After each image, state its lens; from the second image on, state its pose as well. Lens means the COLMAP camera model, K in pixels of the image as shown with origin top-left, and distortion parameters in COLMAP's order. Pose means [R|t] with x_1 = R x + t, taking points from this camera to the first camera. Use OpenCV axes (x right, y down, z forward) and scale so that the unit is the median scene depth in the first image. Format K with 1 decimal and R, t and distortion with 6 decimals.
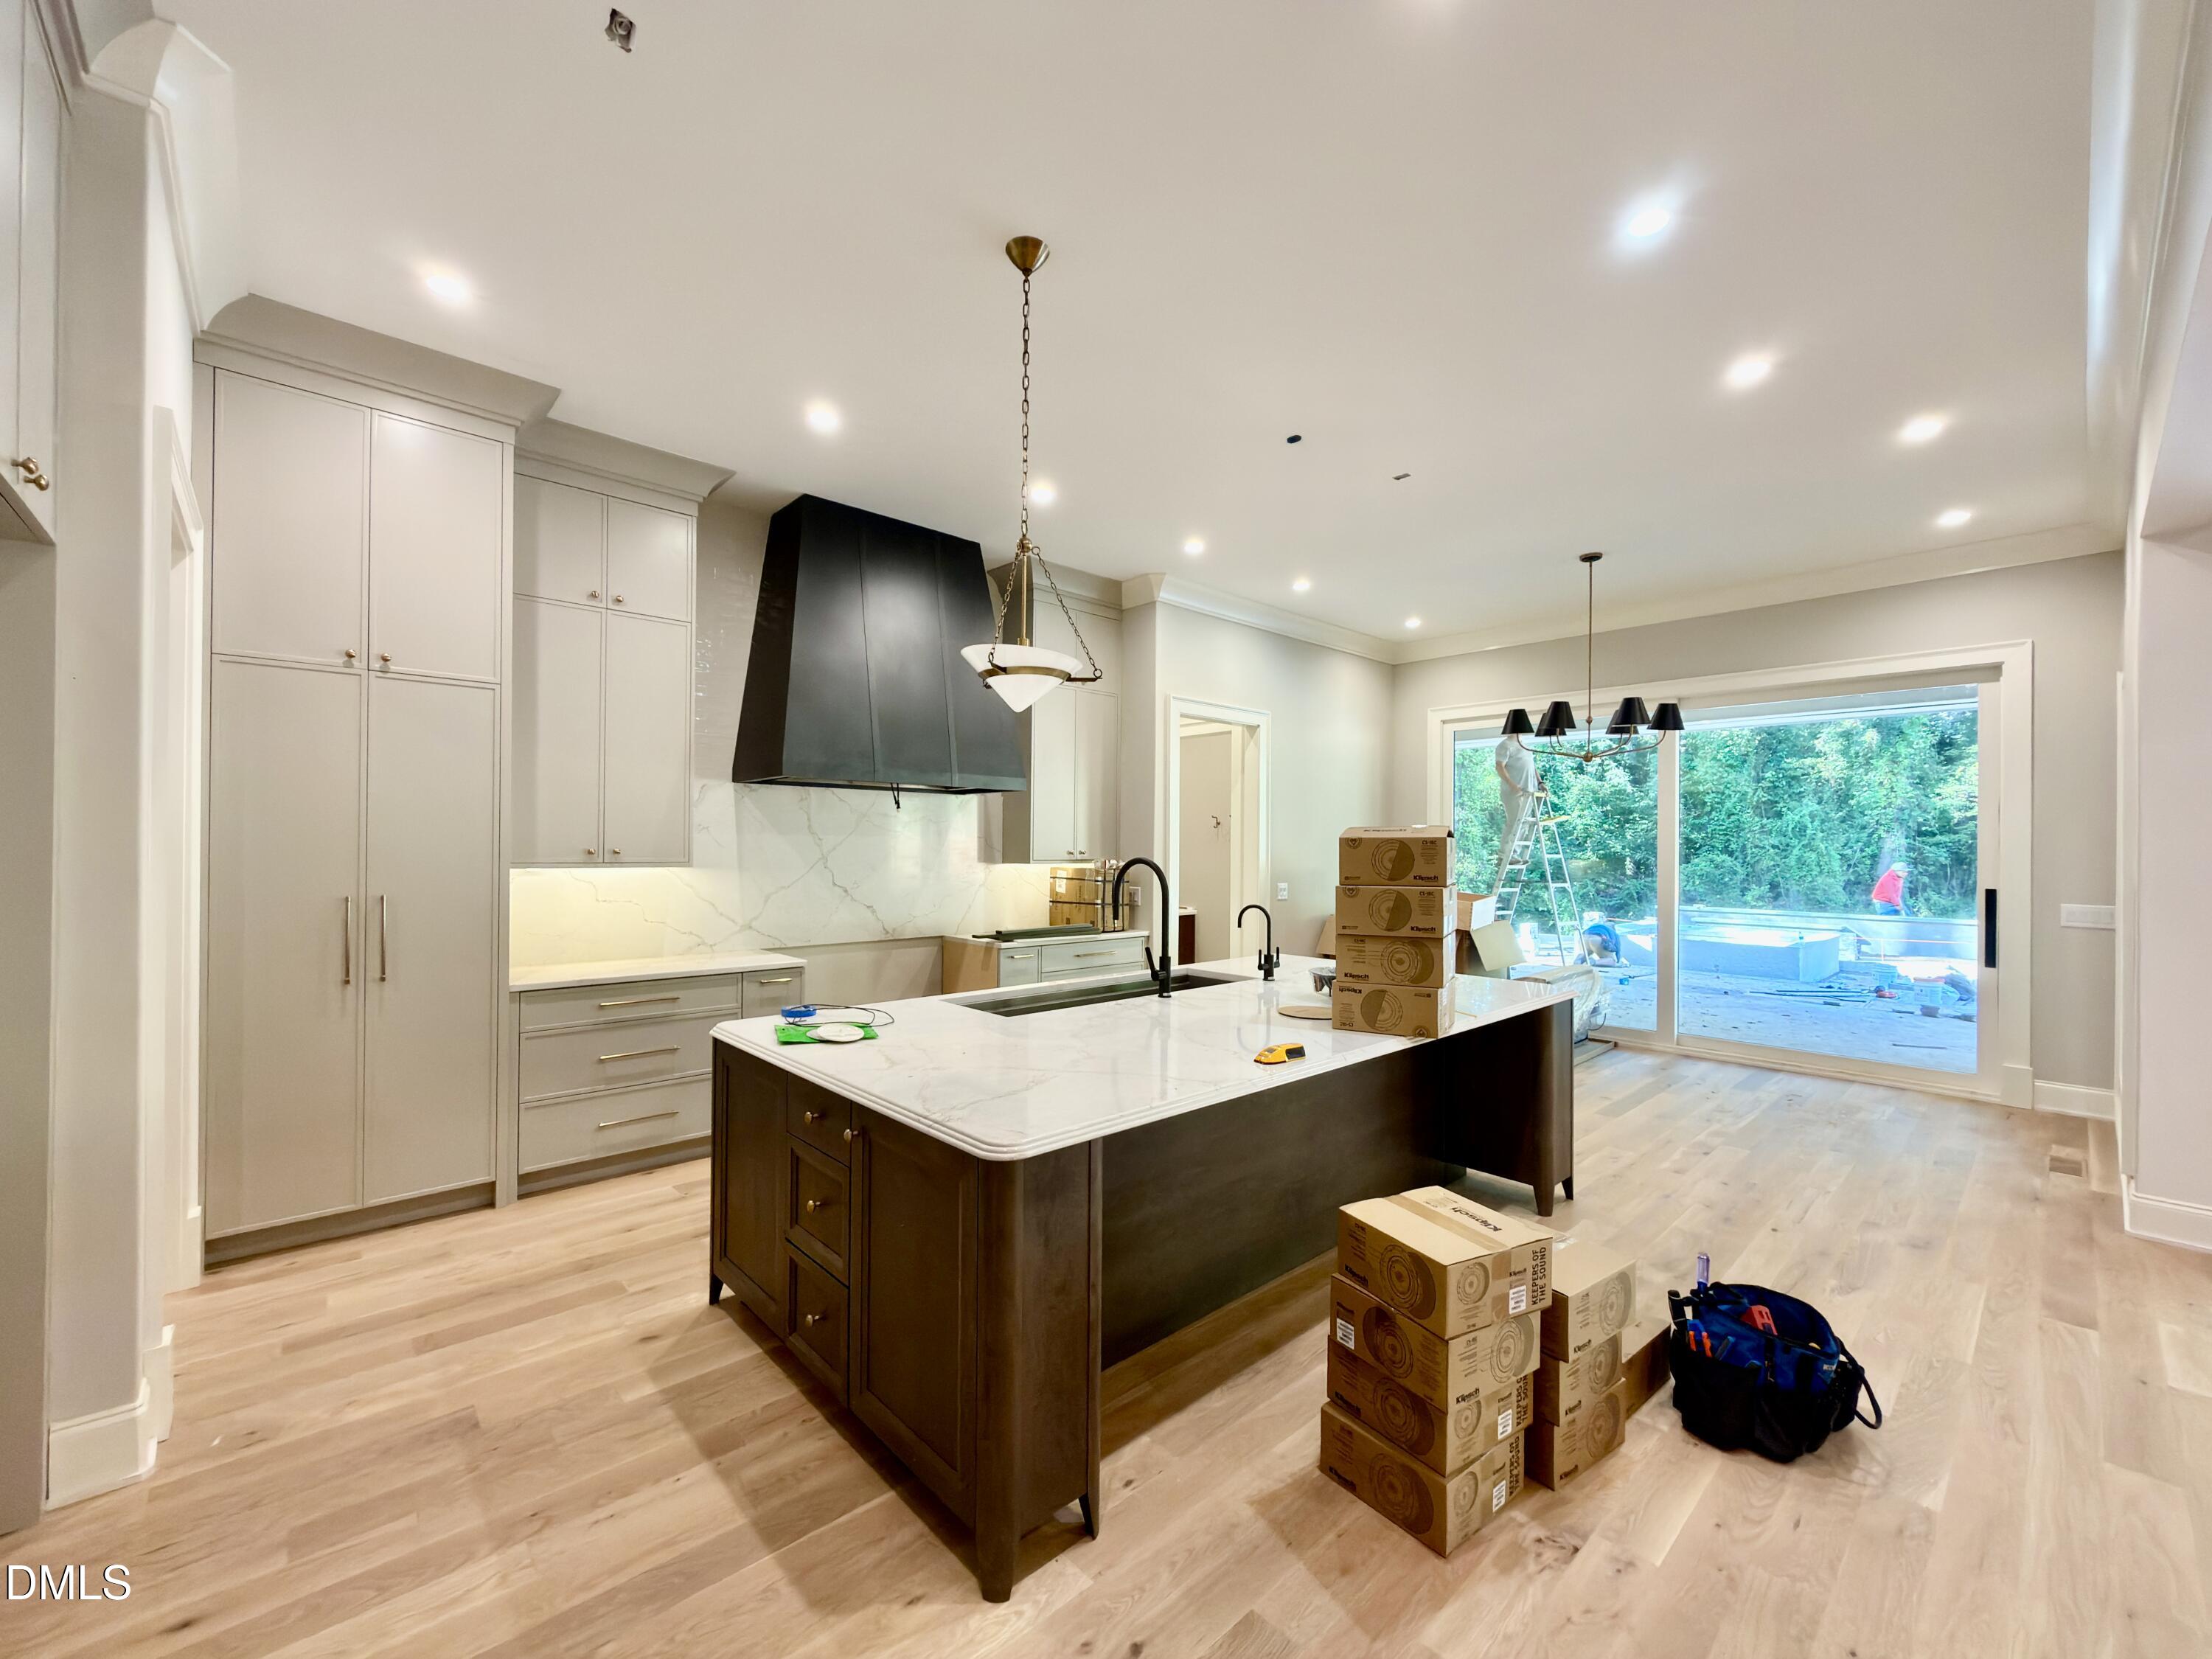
lens RADIAL K [[892.9, 0, 1102.8], [0, 892.9, 842.3], [0, 0, 1]] dist [-0.000453, -0.000521]
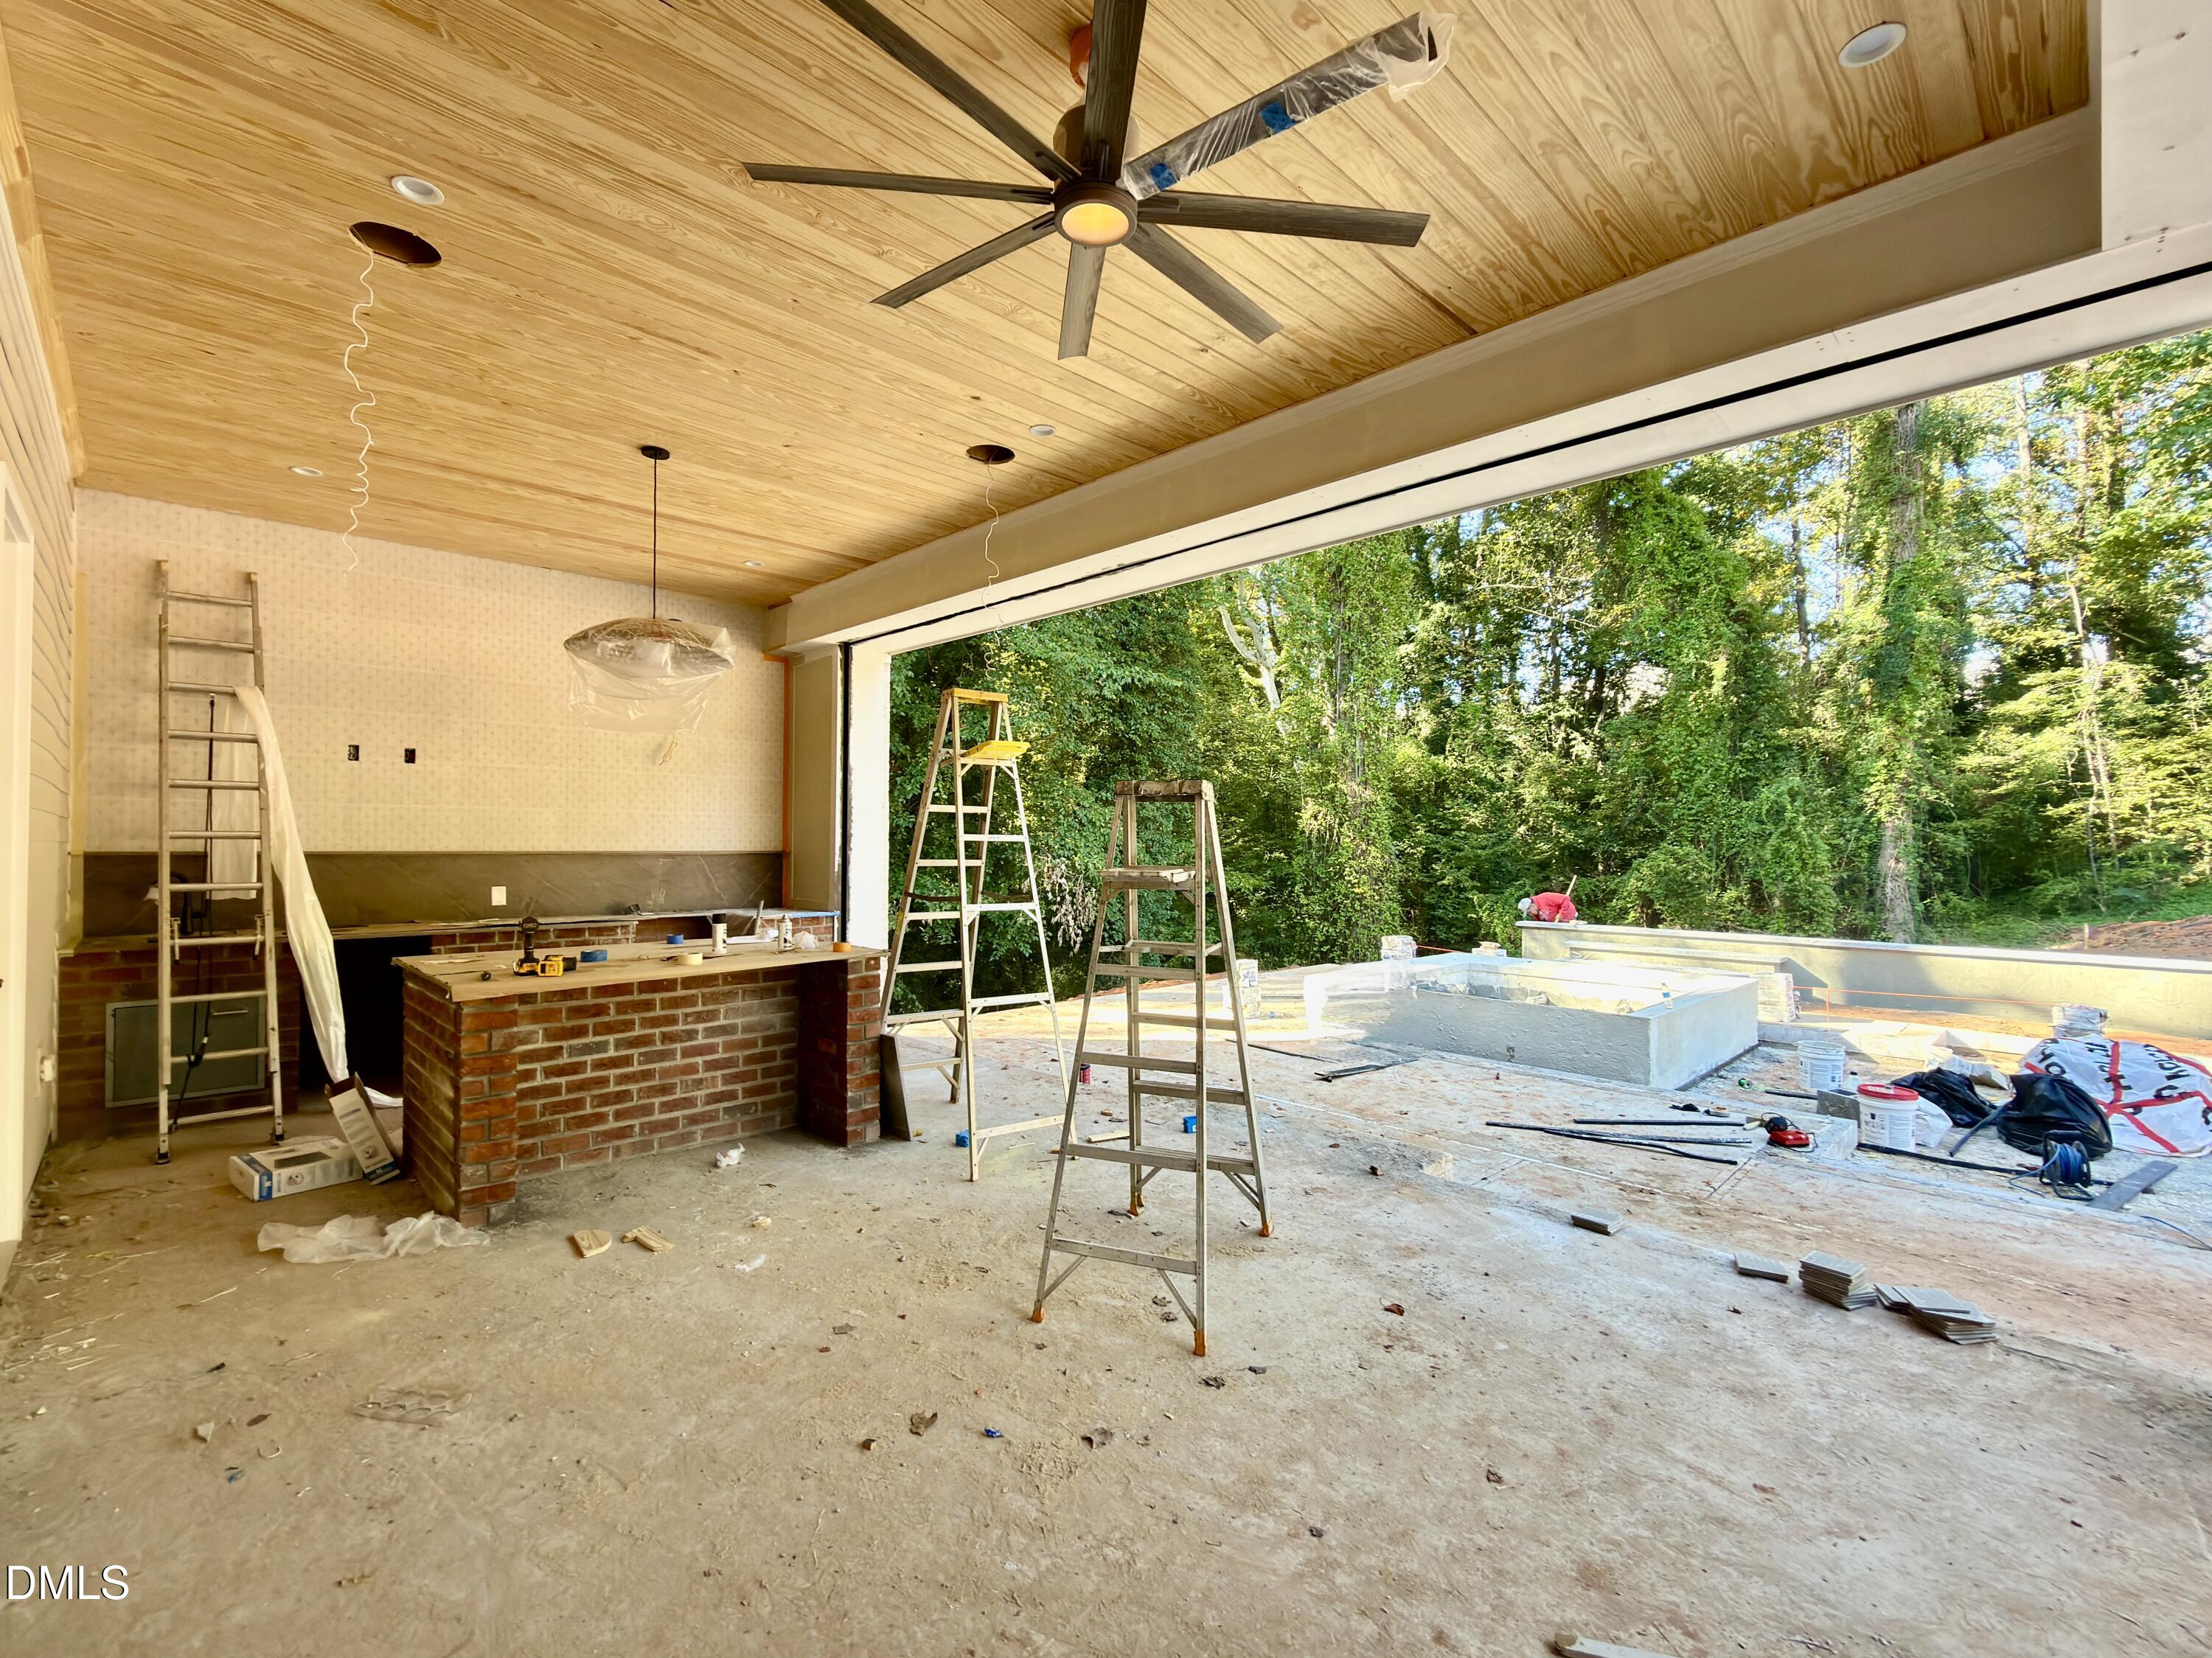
lens RADIAL K [[979.2, 0, 1106.0], [0, 979.2, 829.0], [0, 0, 1]] dist [0.000071, -0.000280]
pose [[0.999614, -0.004298, 0.027453, 1.262805], [0.004538, 0.999952, -0.008683, 0.033387], [-0.027414, 0.008804, 0.999585, 1.229017]]
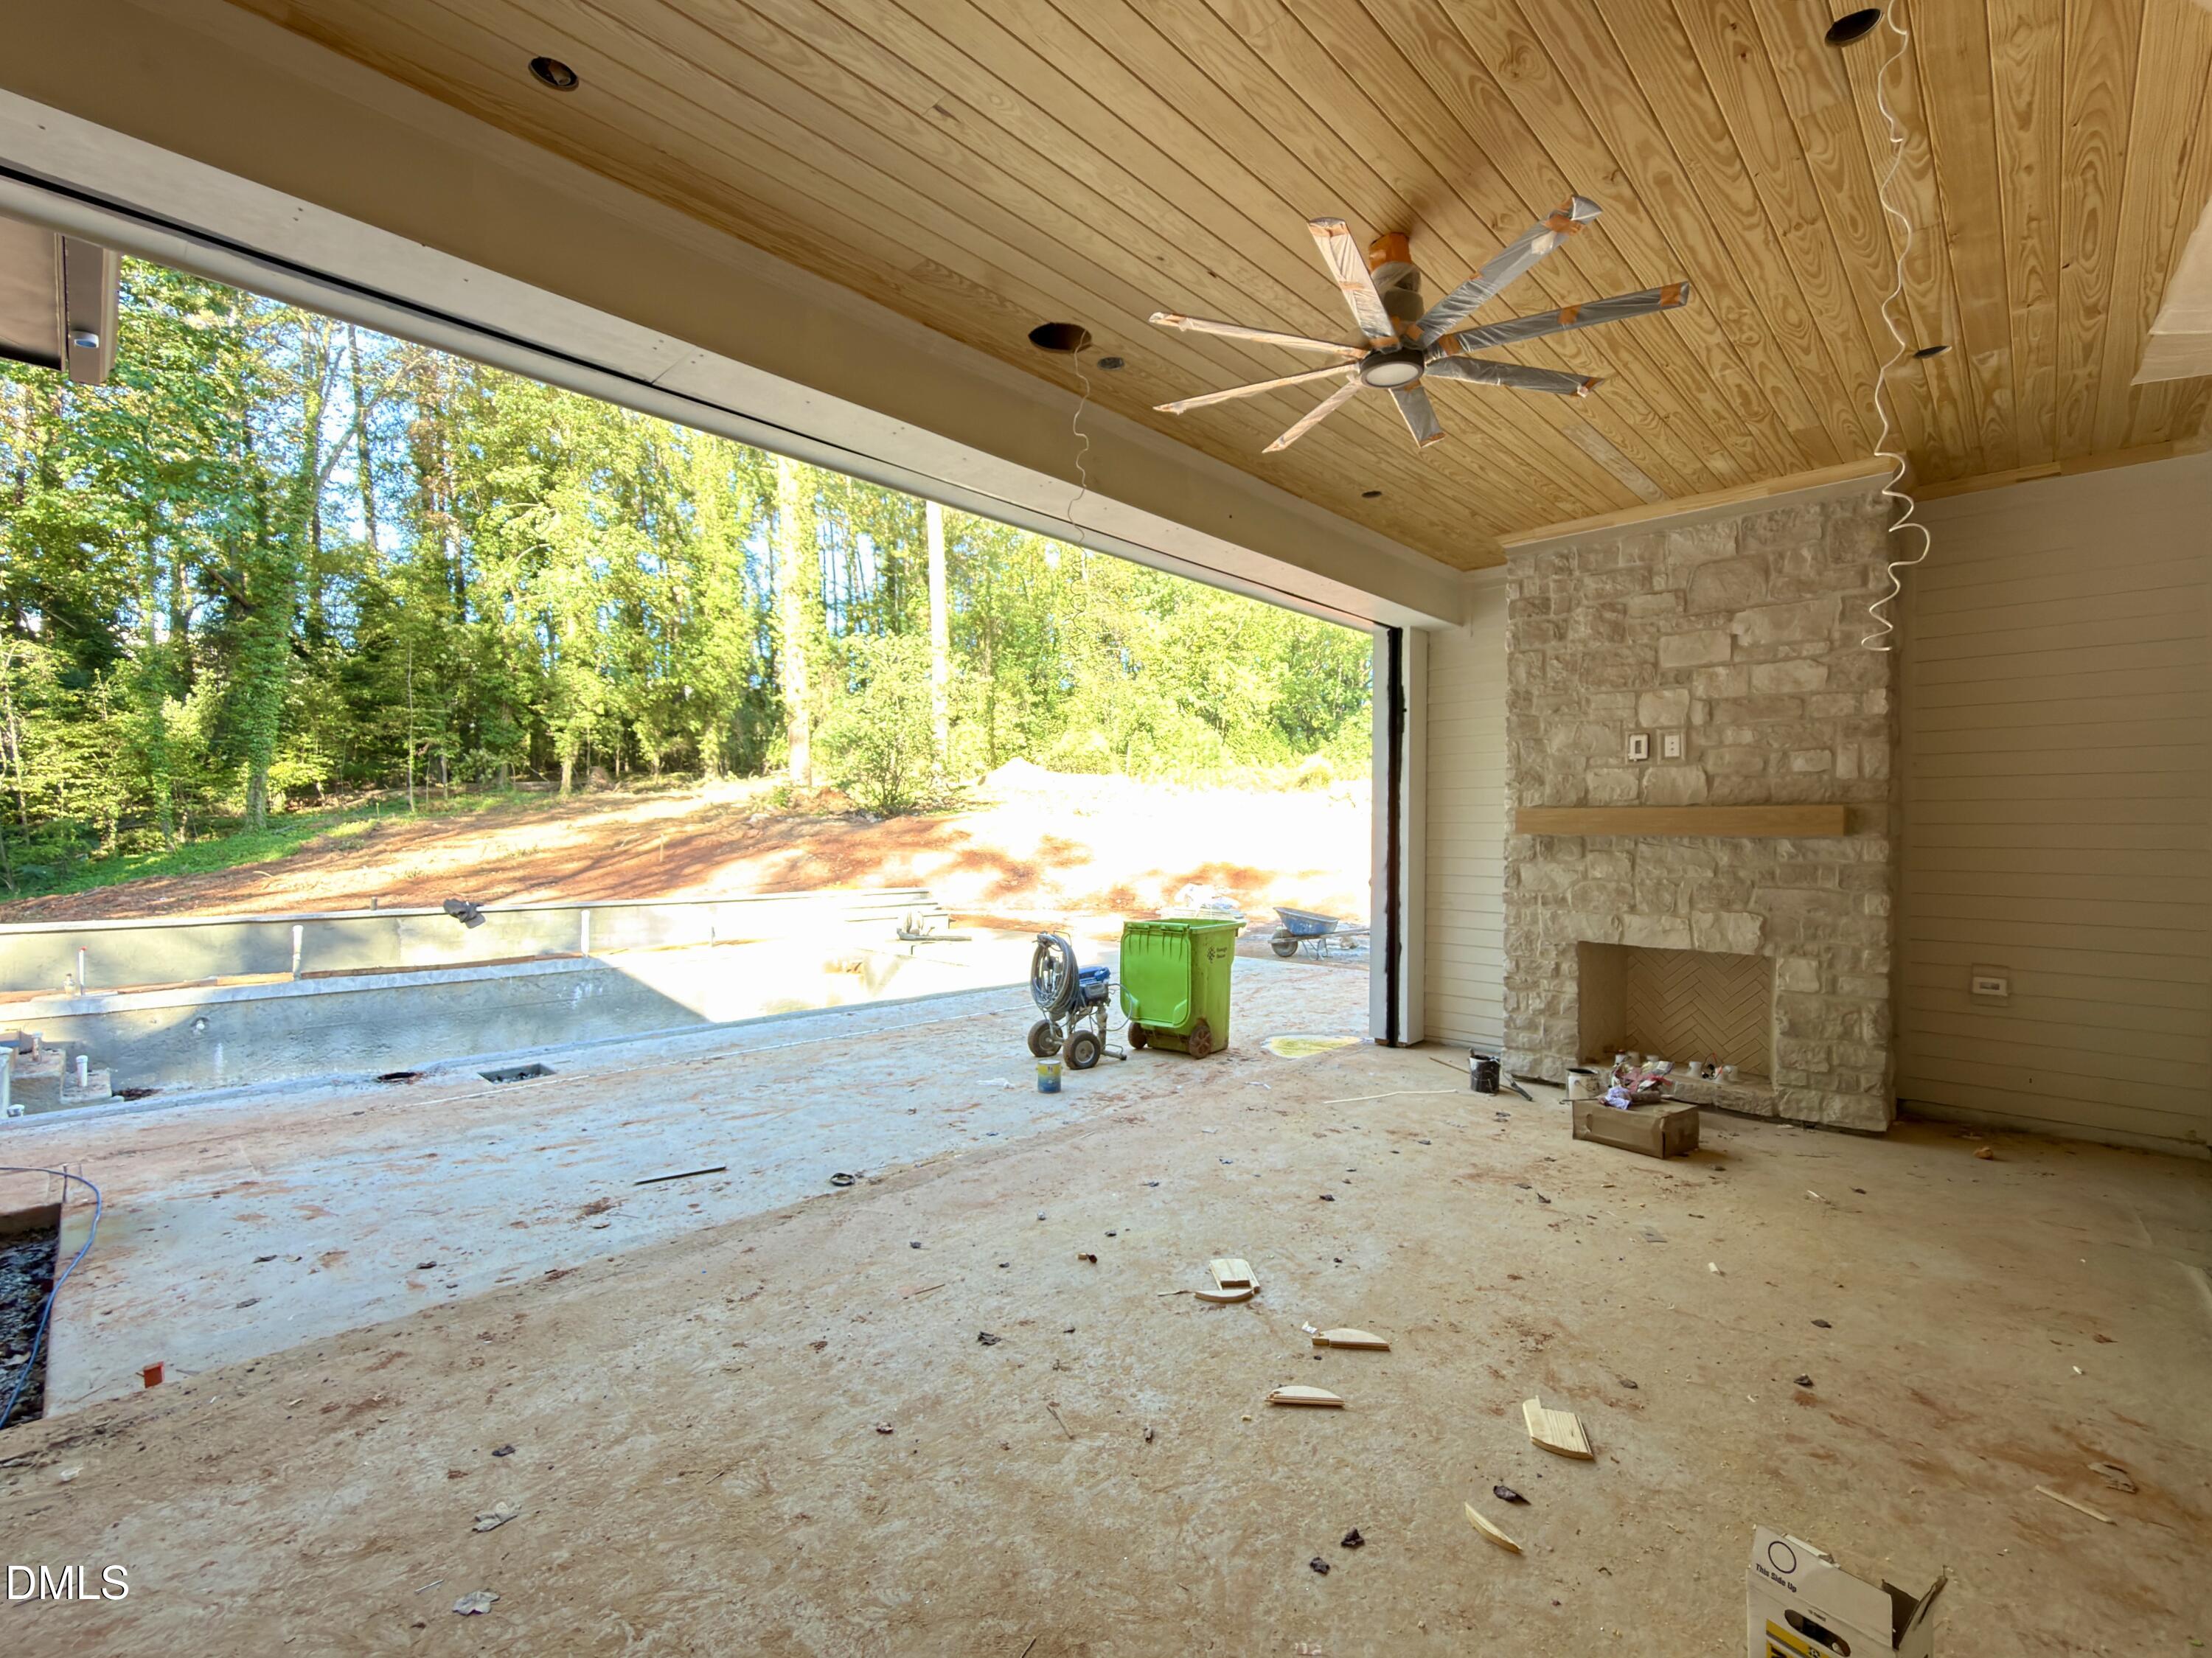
lens RADIAL K [[983.8, 0, 1106.0], [0, 983.8, 829.0], [0, 0, 1]] dist [-0.000586, -0.000068]
pose [[-0.064839, -0.005148, 0.997882, 1.084422], [-0.013092, 0.999905, 0.004308, 0.031998], [-0.997810, -0.012785, -0.064900, 0.756866]]
